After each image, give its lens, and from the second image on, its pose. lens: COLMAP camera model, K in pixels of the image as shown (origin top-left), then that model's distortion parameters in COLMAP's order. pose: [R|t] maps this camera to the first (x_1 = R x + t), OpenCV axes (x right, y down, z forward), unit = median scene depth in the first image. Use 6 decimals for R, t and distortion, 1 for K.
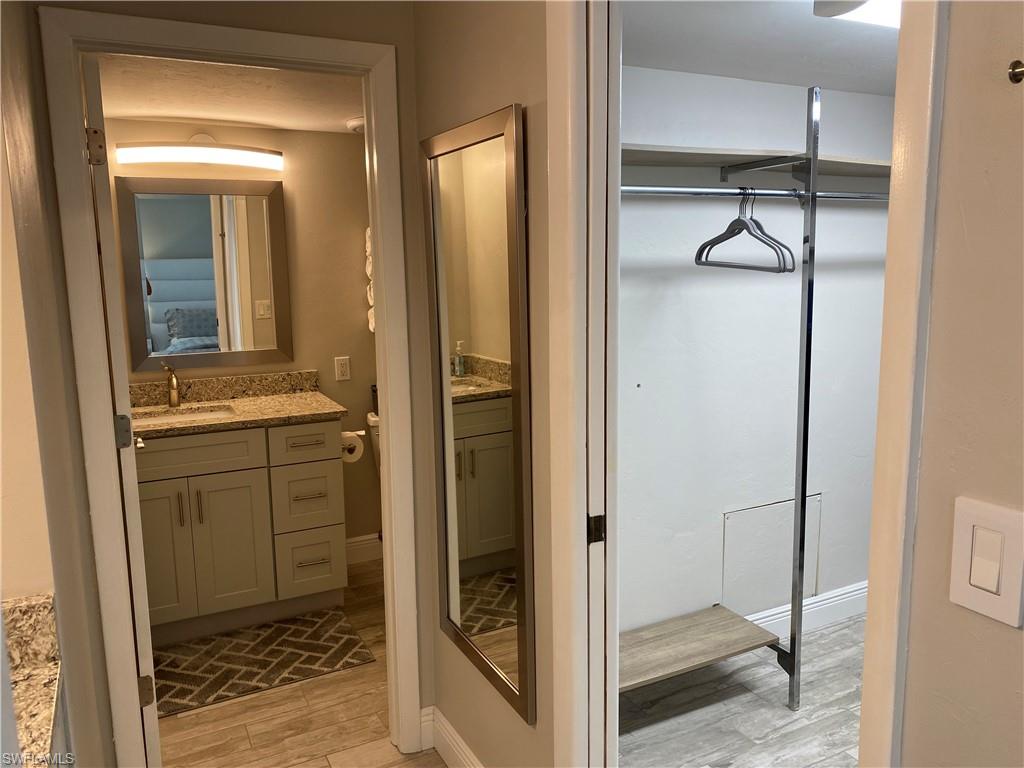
lens RADIAL K [[783.4, 0, 510.6], [0, 783.4, 377.1], [0, 0, 1]] dist [0.039776, -0.057588]
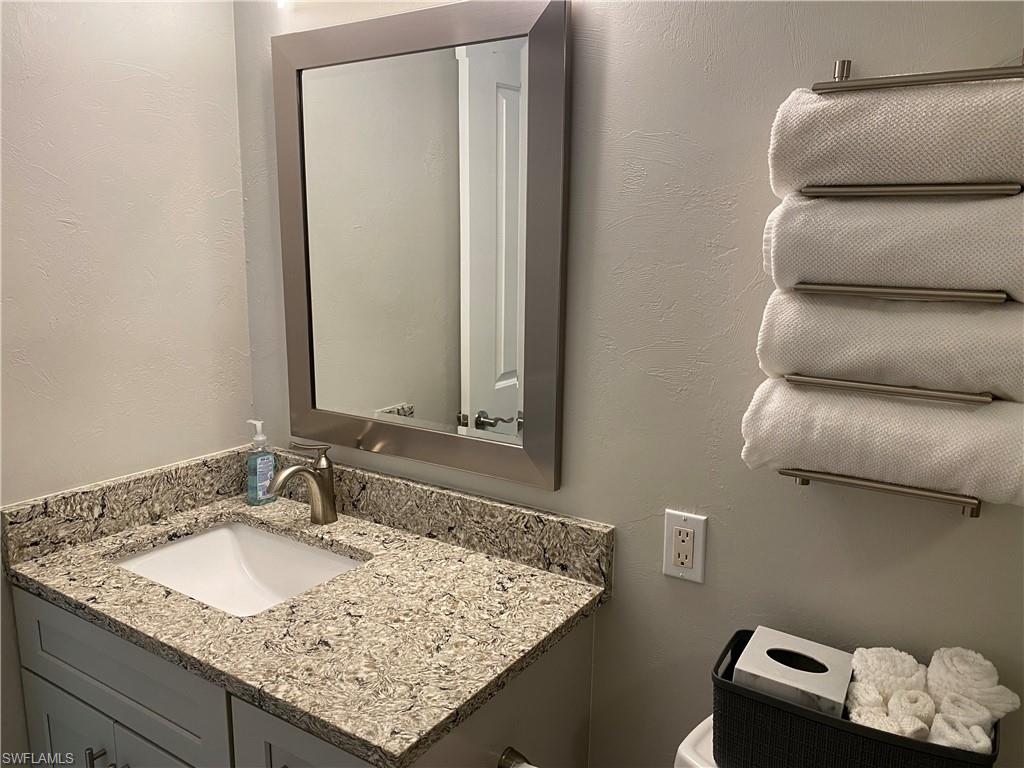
lens RADIAL K [[783.4, 0, 511.1], [0, 783.4, 381.6], [0, 0, 1]] dist [0.039776, -0.057588]
pose [[0.531459, 0.187718, -0.826023, 0.017257], [-0.143243, 0.981009, 0.130778, -0.142560], [0.834885, 0.048819, 0.548255, 0.937452]]
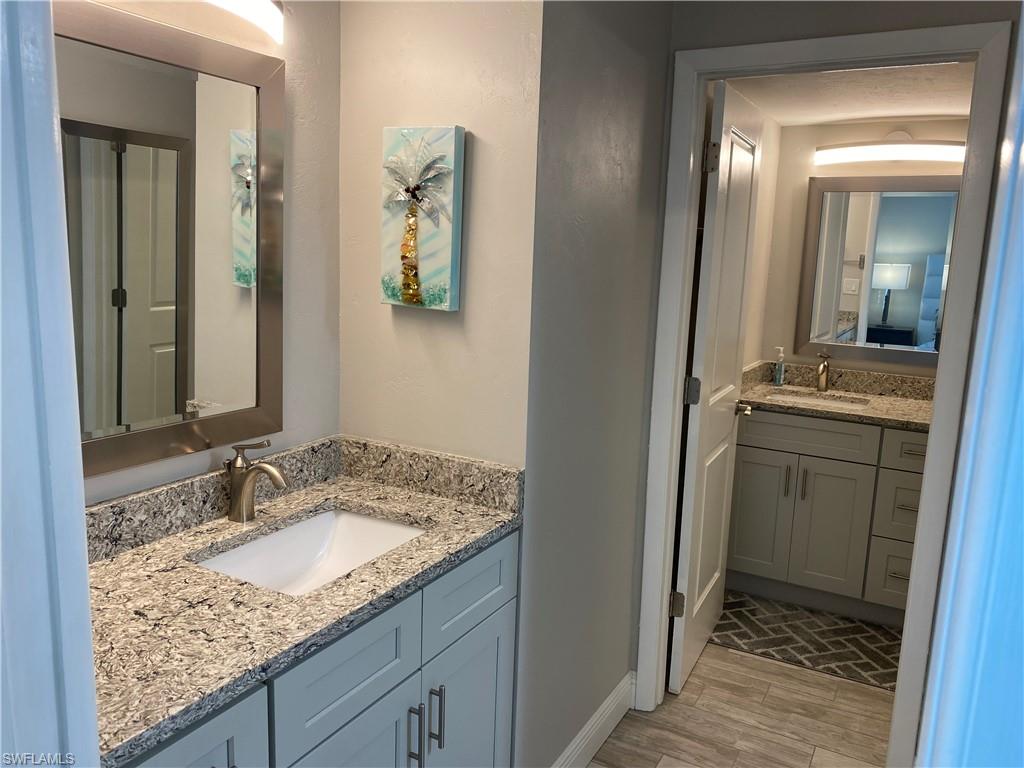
lens RADIAL K [[783.4, 0, 514.9], [0, 783.4, 380.2], [0, 0, 1]] dist [0.039776, -0.057588]
pose [[0.548033, 0.173674, -0.818228, 0.247980], [-0.166148, 0.981318, 0.097008, -0.013457], [0.819789, 0.082783, 0.566650, 0.056053]]
